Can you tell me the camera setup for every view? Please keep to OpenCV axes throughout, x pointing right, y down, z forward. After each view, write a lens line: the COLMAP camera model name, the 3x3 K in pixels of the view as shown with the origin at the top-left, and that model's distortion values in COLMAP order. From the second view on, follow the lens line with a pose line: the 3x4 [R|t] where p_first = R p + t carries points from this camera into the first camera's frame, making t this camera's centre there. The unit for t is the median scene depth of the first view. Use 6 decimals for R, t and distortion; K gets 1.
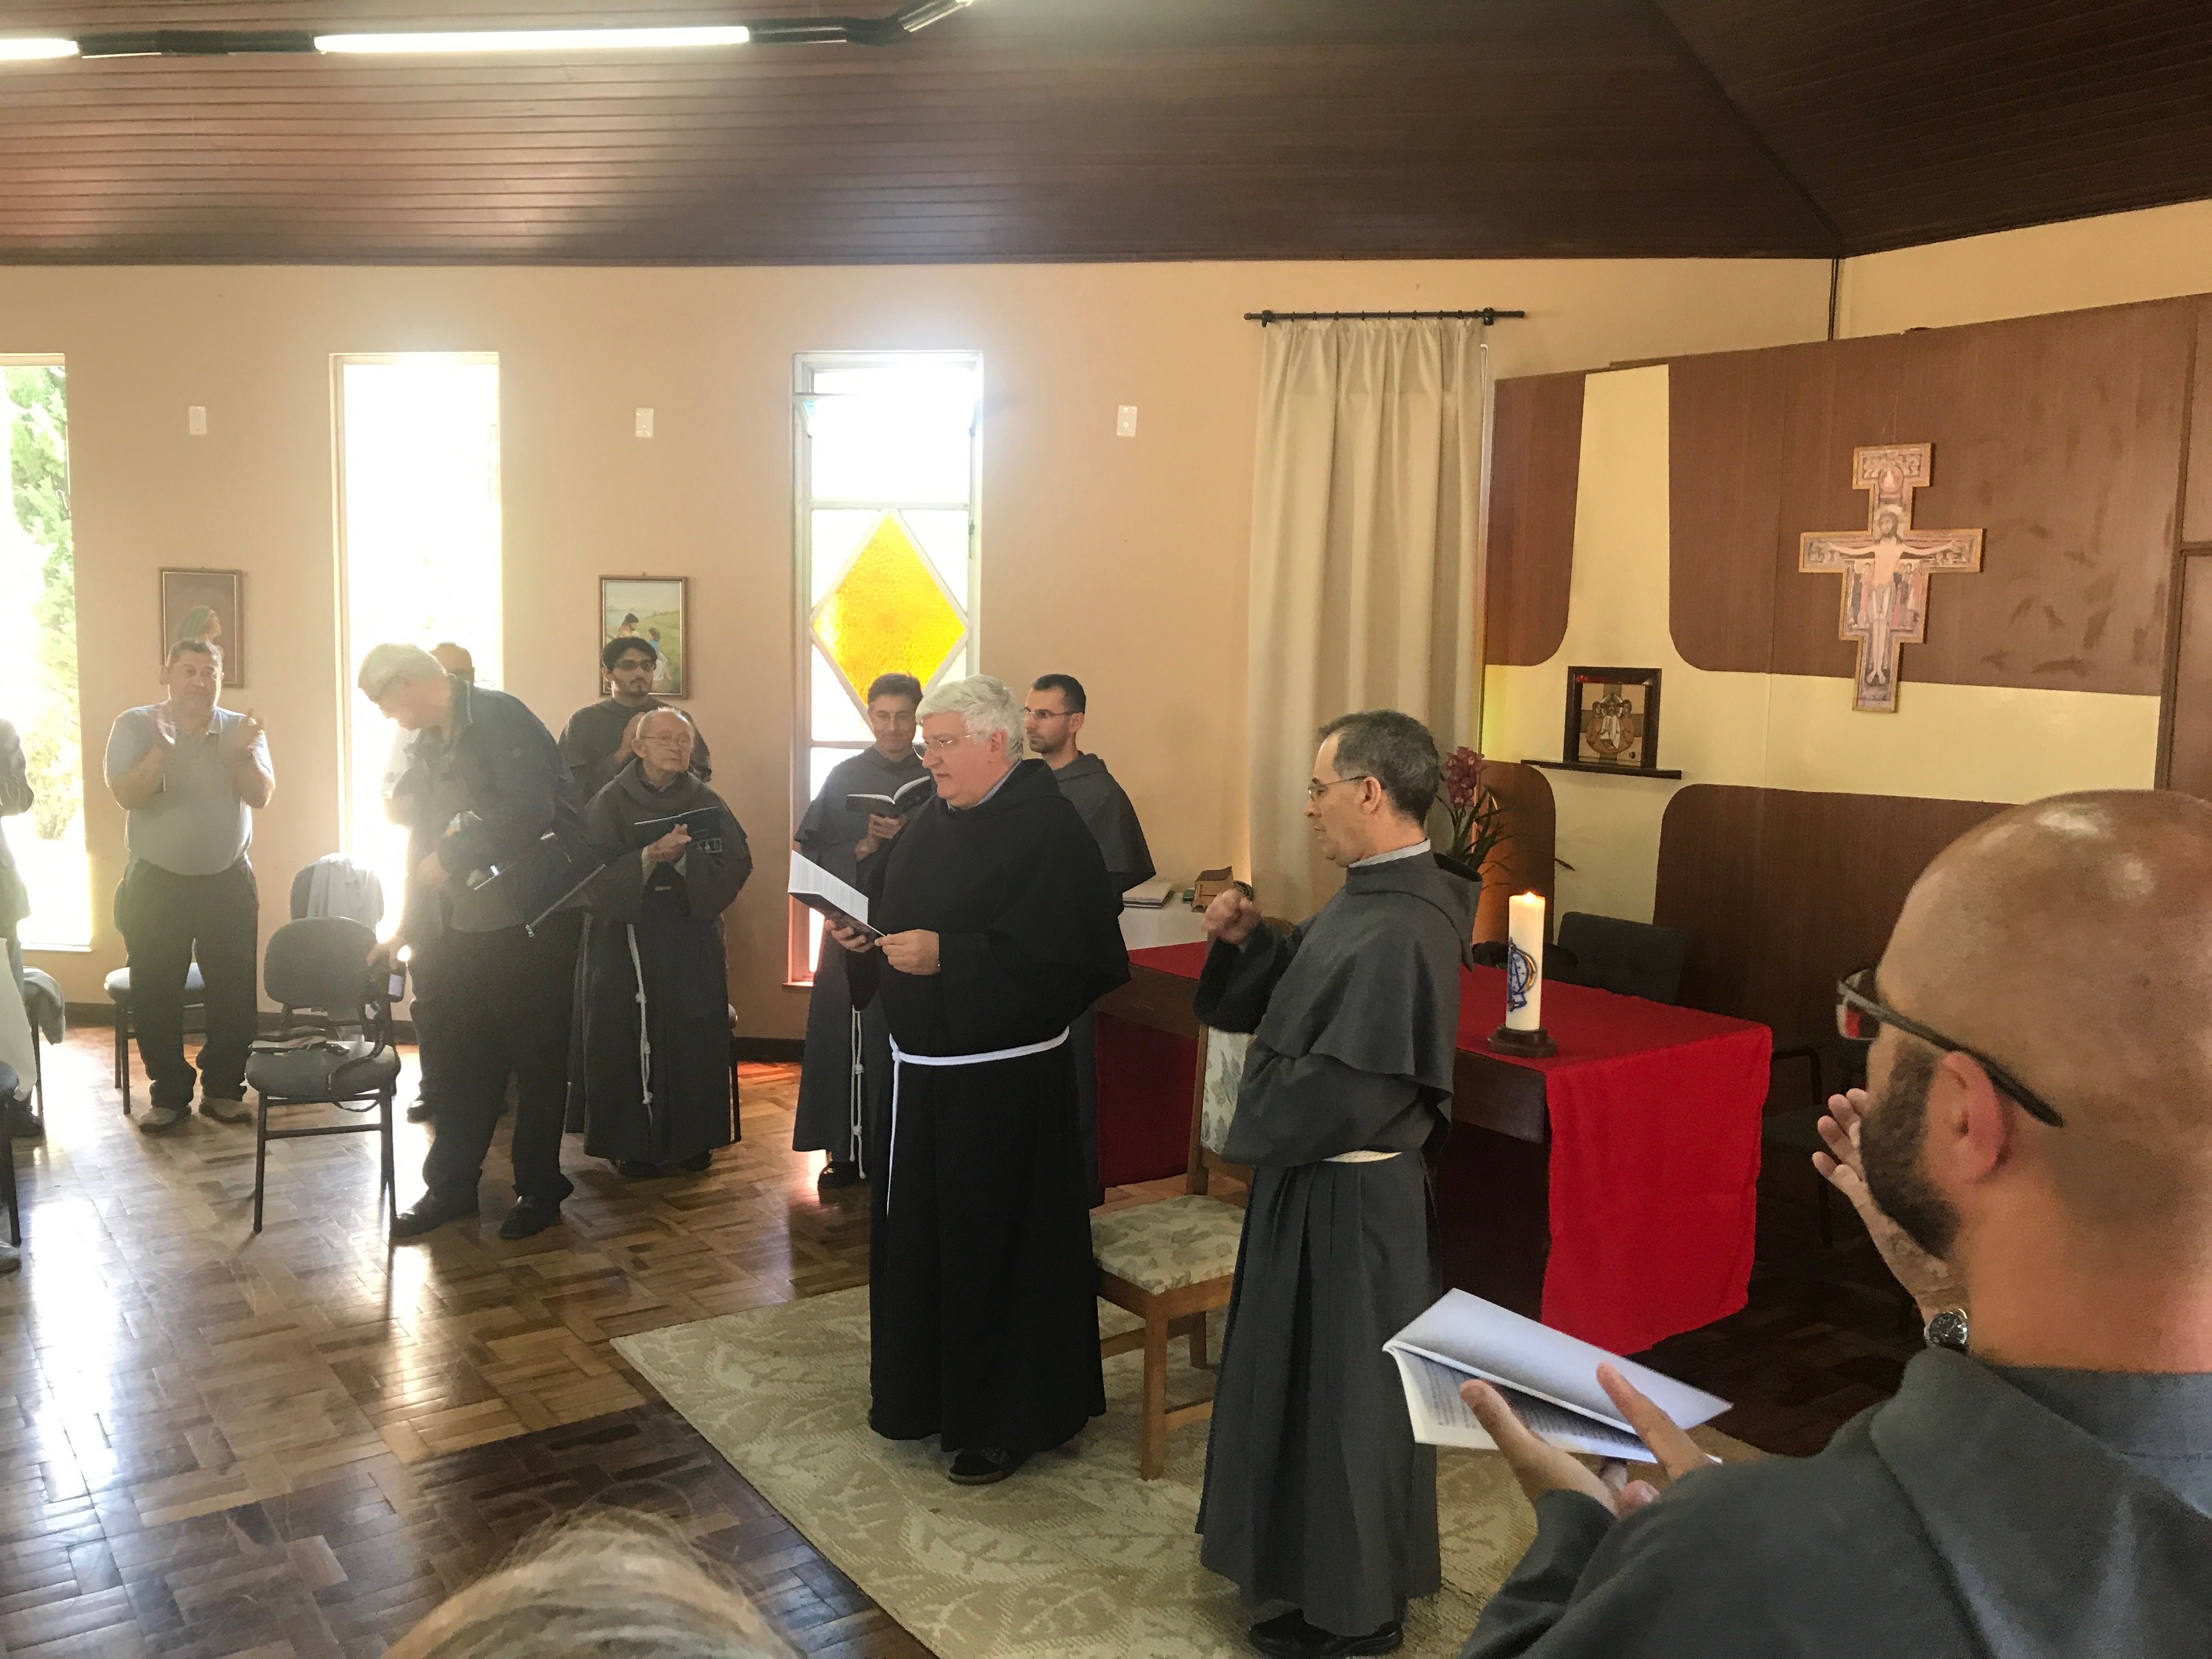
lens RADIAL K [[1834.2, 0, 1091.9], [0, 1834.2, 844.8], [0, 0, 1]] dist [0.037635, -0.046368]
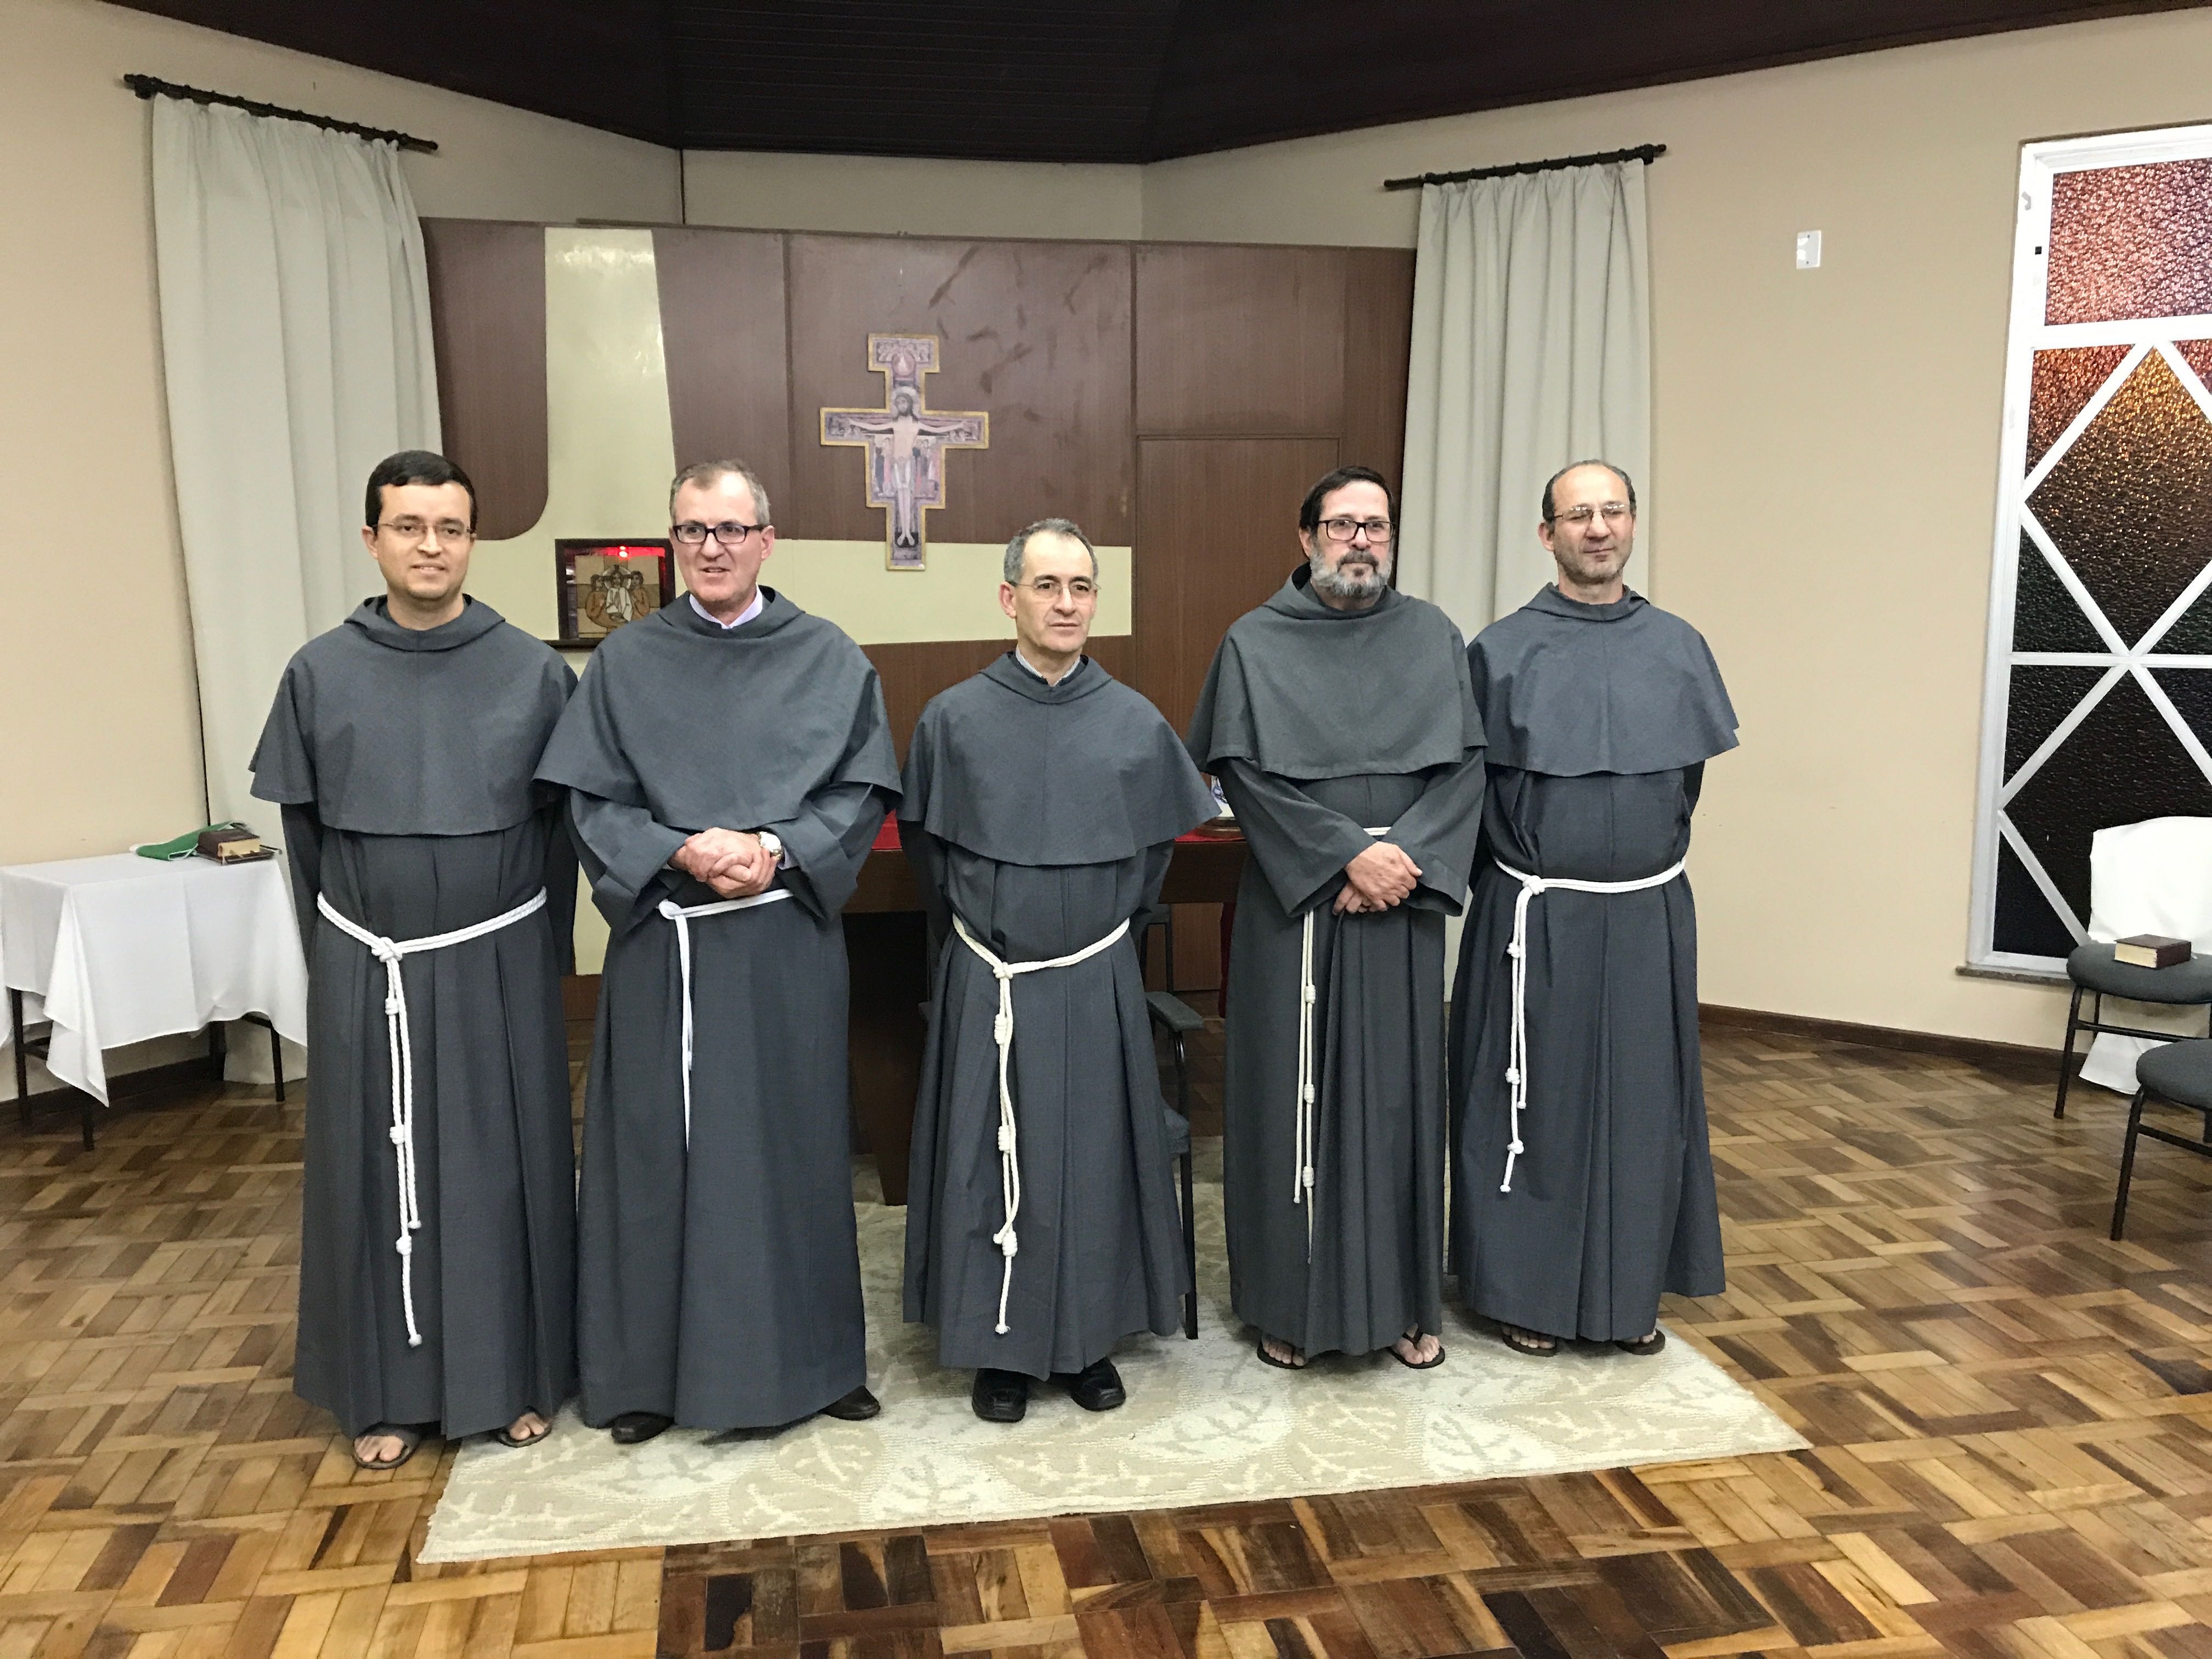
lens RADIAL K [[1834.2, 0, 1106.3], [0, 1834.2, 812.2], [0, 0, 1]] dist [0.037635, -0.046368]
pose [[0.449718, -0.138988, 0.882290, -0.485881], [0.117017, 0.988472, 0.096069, -0.016557], [-0.885472, 0.060039, 0.460798, 0.334797]]
